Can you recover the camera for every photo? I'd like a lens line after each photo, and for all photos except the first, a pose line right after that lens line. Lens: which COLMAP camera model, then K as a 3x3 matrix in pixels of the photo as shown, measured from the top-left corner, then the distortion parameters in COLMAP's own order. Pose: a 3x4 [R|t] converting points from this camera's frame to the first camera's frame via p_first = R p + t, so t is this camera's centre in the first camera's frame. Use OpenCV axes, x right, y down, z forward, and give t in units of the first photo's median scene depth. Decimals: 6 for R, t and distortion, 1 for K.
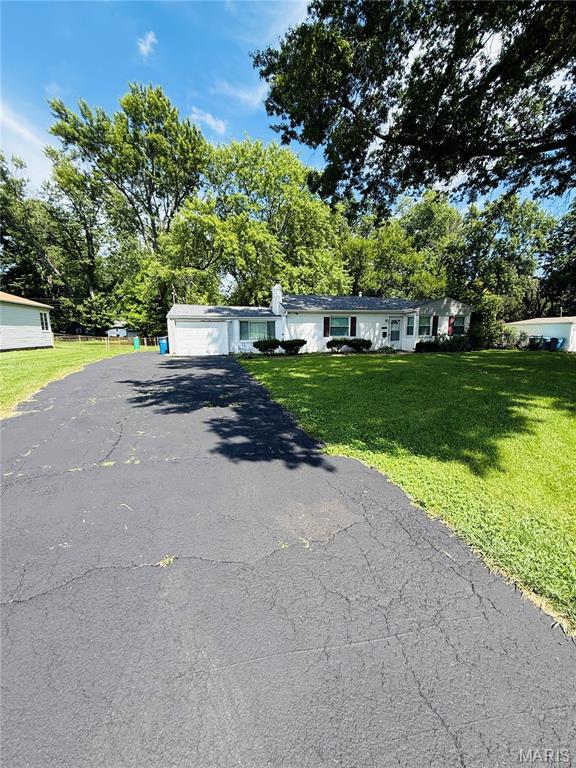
lens RADIAL K [[304.9, 0, 286.6], [0, 304.9, 379.9], [0, 0, 1]] dist [0.004091, -0.000426]
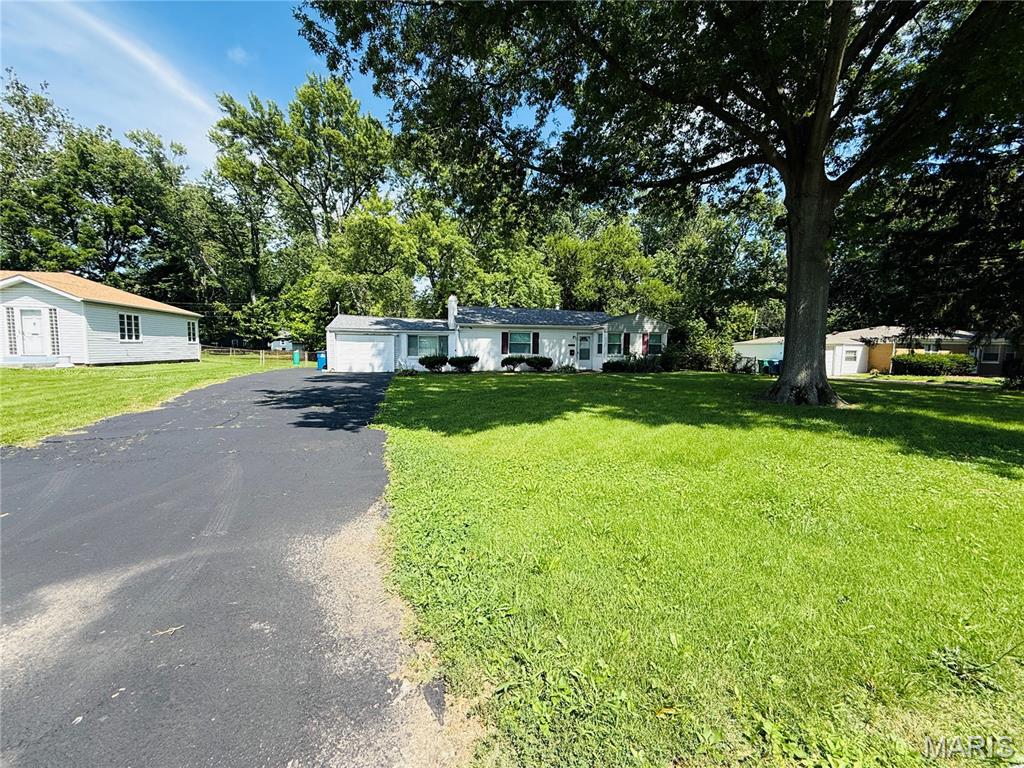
lens RADIAL K [[406.5, 0, 508.1], [0, 406.5, 377.0], [0, 0, 1]] dist [0.004091, -0.000426]
pose [[0.999842, 0.017014, -0.005155, 0.111162], [-0.017393, 0.996178, -0.085598, 0.020825], [0.003679, 0.085674, 0.996316, -0.136000]]
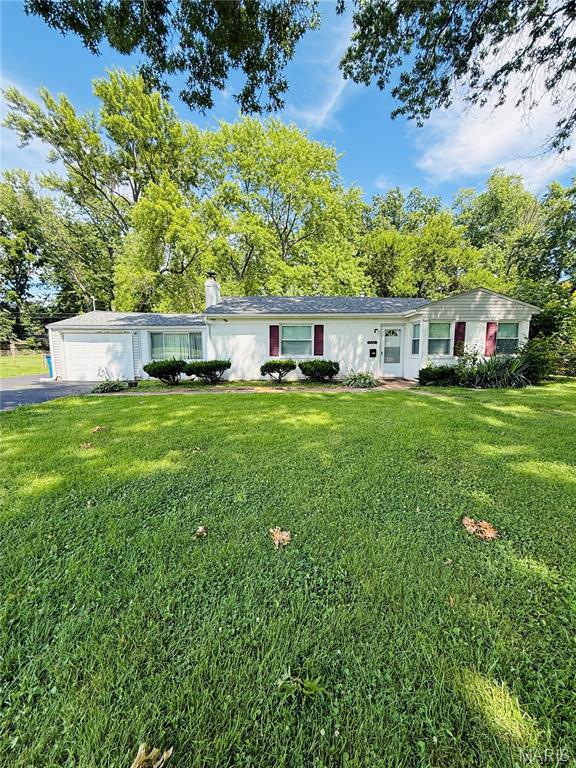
lens RADIAL K [[304.9, 0, 288.8], [0, 304.9, 381.7], [0, 0, 1]] dist [0.004091, -0.000426]
pose [[0.982338, 0.023479, -0.185634, 0.211264], [-0.031308, 0.998735, -0.039352, -0.048098], [0.184475, 0.044469, 0.981831, 0.287087]]
